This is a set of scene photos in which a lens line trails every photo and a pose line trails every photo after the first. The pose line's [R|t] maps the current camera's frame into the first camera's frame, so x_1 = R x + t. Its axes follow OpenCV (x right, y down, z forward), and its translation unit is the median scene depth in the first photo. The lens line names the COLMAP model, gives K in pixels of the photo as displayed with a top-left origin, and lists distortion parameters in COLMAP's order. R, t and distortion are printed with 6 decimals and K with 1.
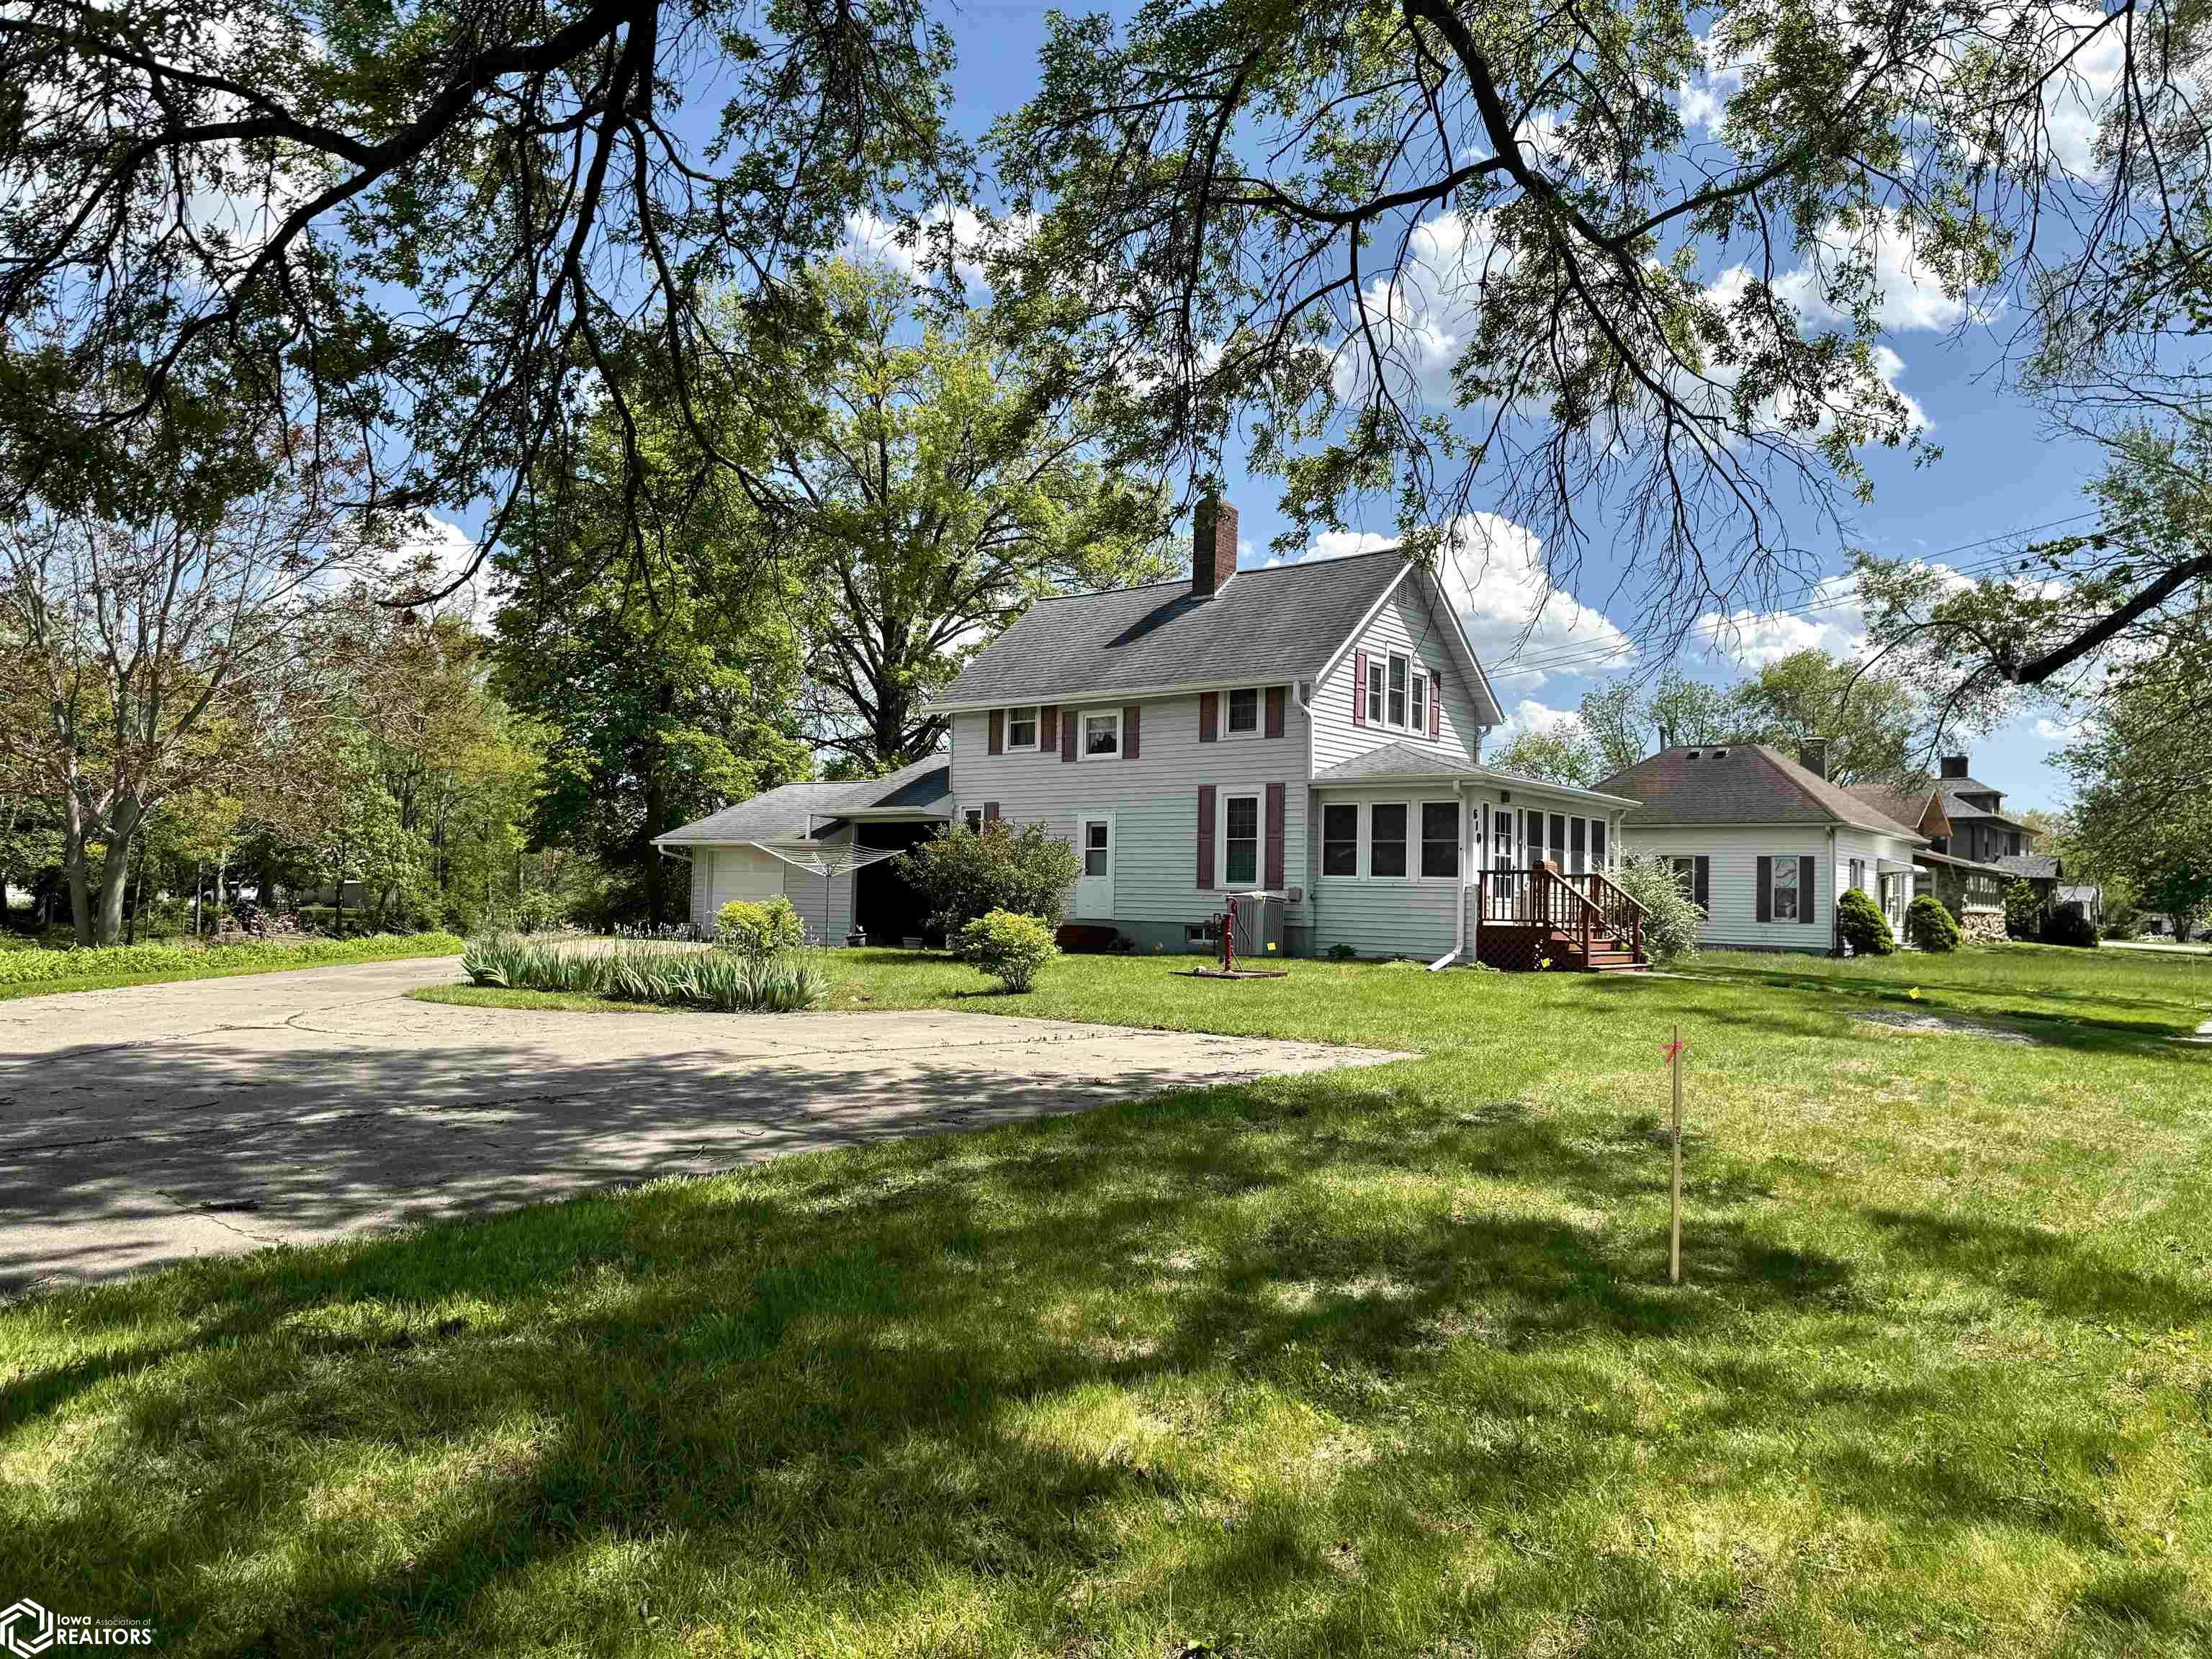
lens RADIAL K [[1529.0, 0, 1106.0], [0, 1529.0, 829.5], [0, 0, 1]] dist [0.096055, -0.000117]
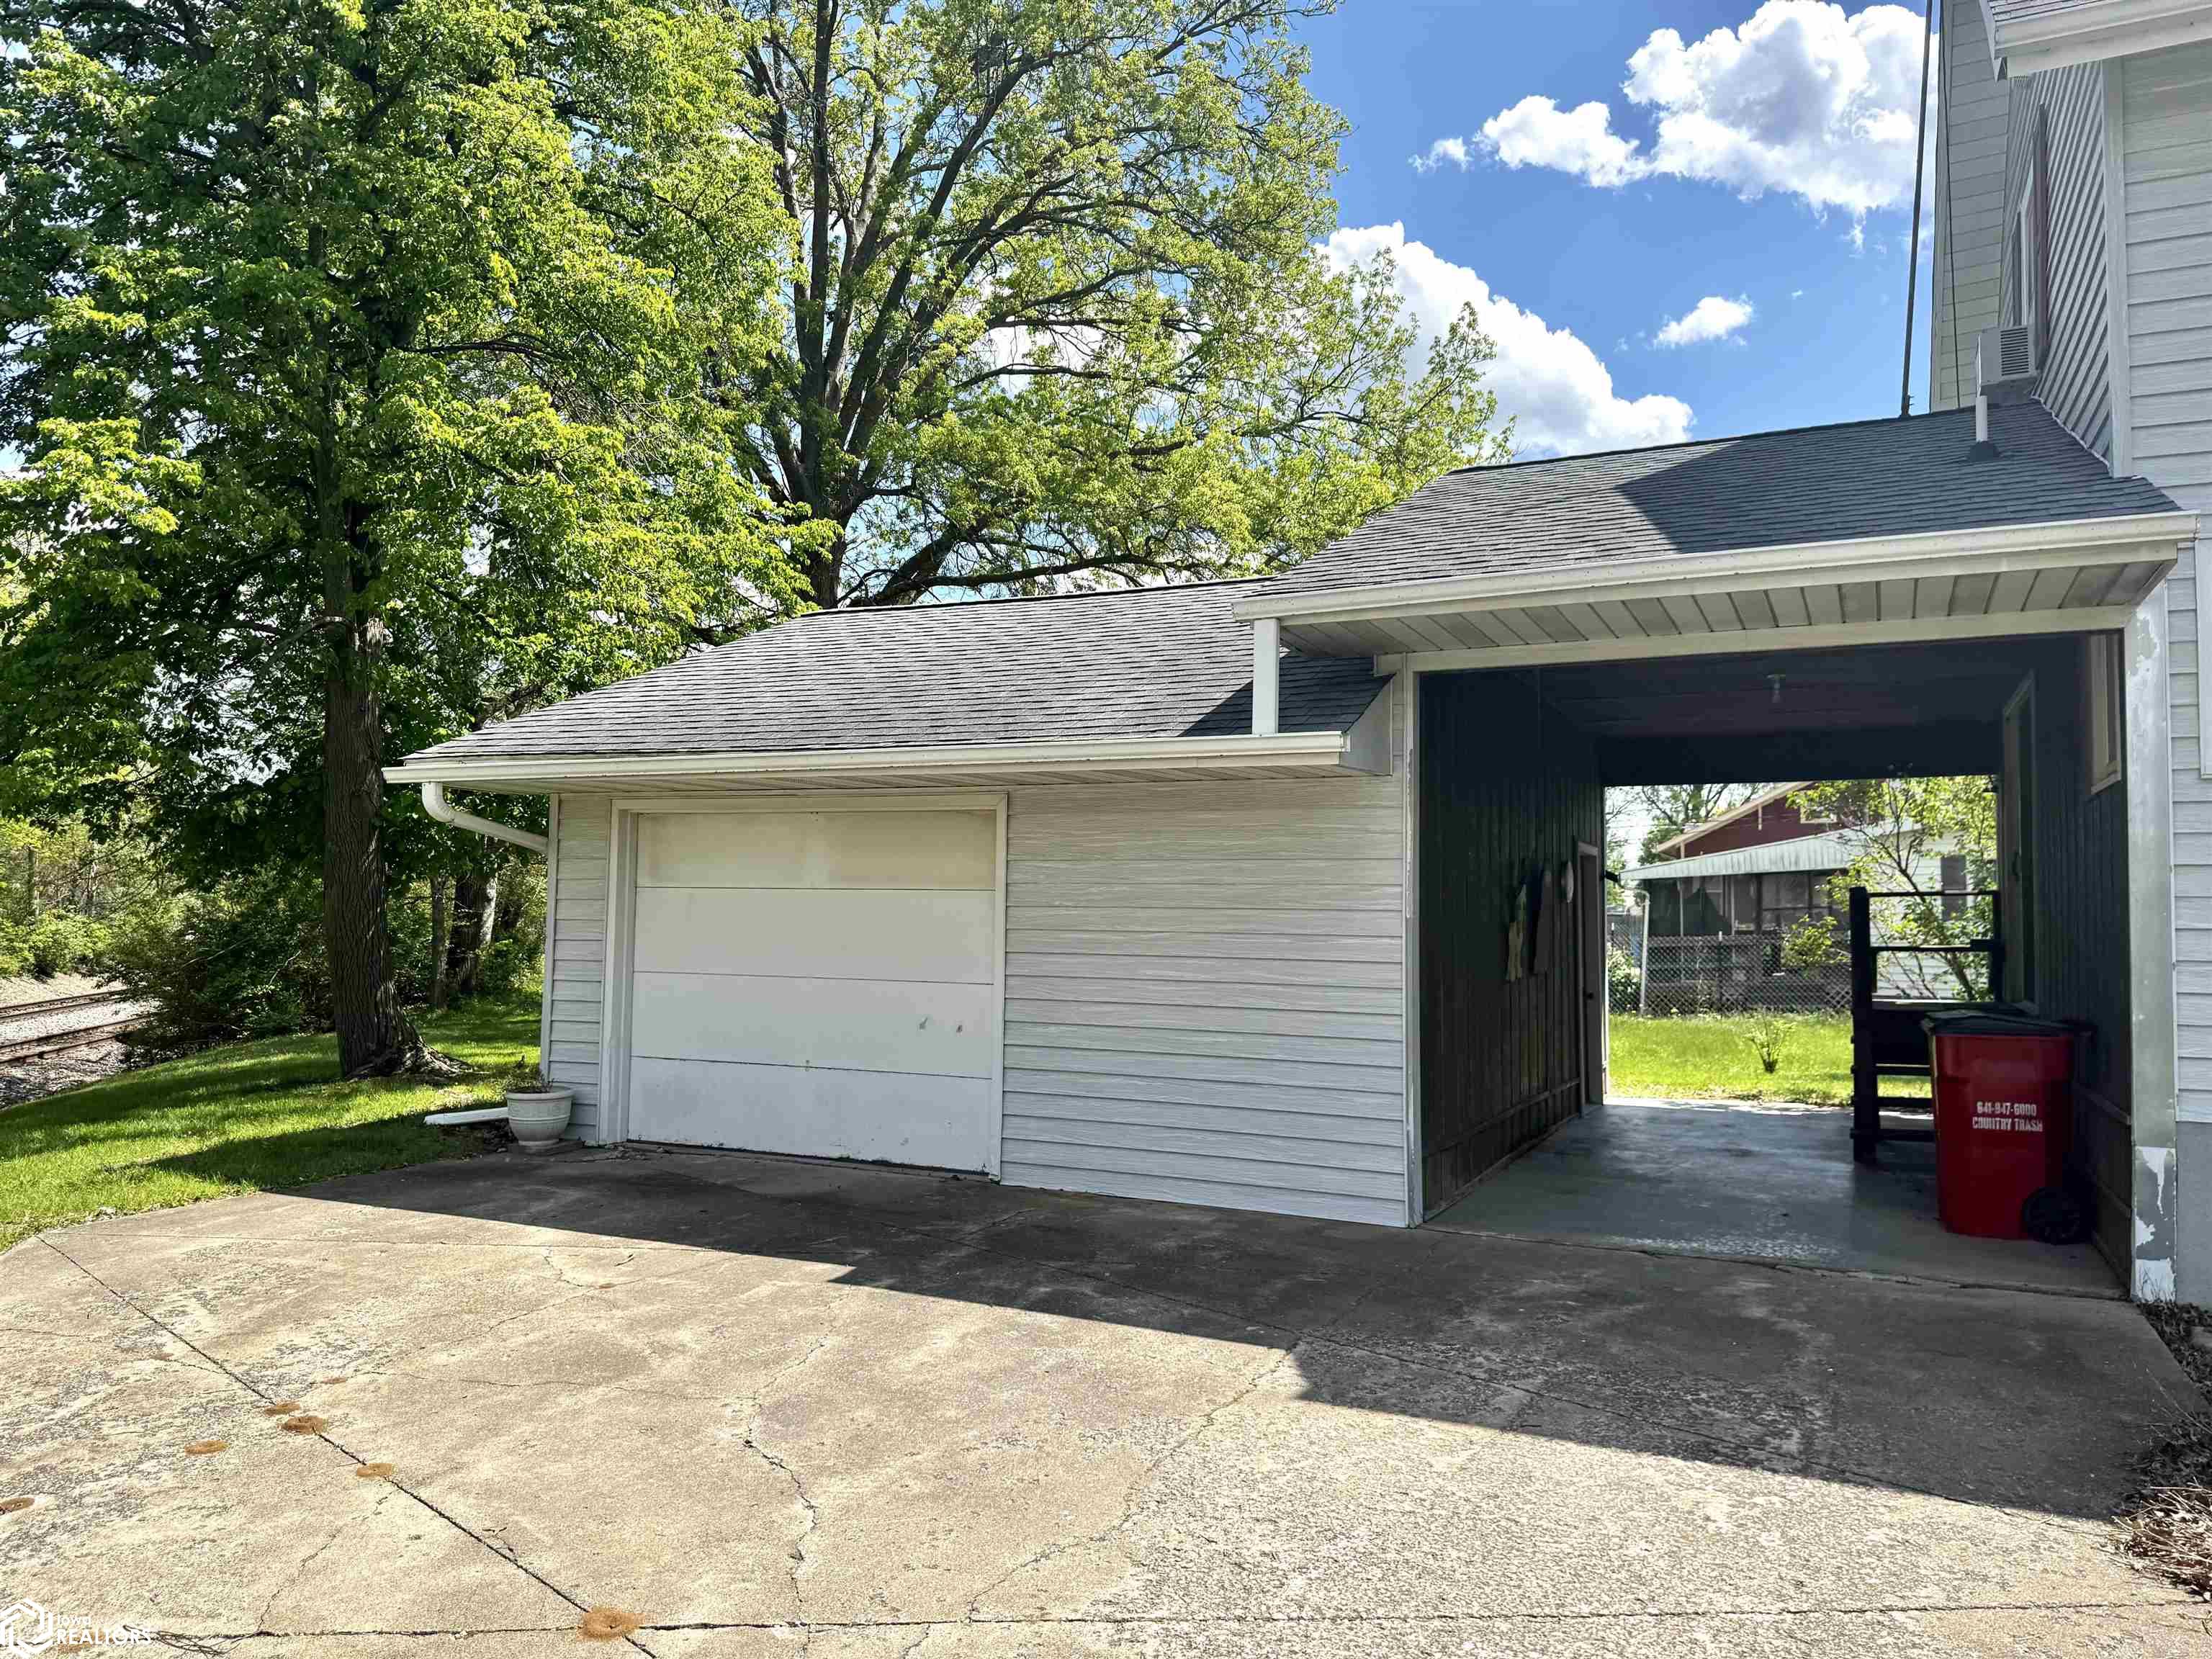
lens RADIAL K [[1555.6, 0, 1112.4], [0, 1555.6, 822.1], [0, 0, 1]] dist [0.062648, -0.053465]
pose [[0.975613, 0.010598, 0.219244, -0.300886], [-0.007913, 0.999883, -0.013123, 0.024626], [-0.219357, 0.011069, 0.975582, 0.918927]]
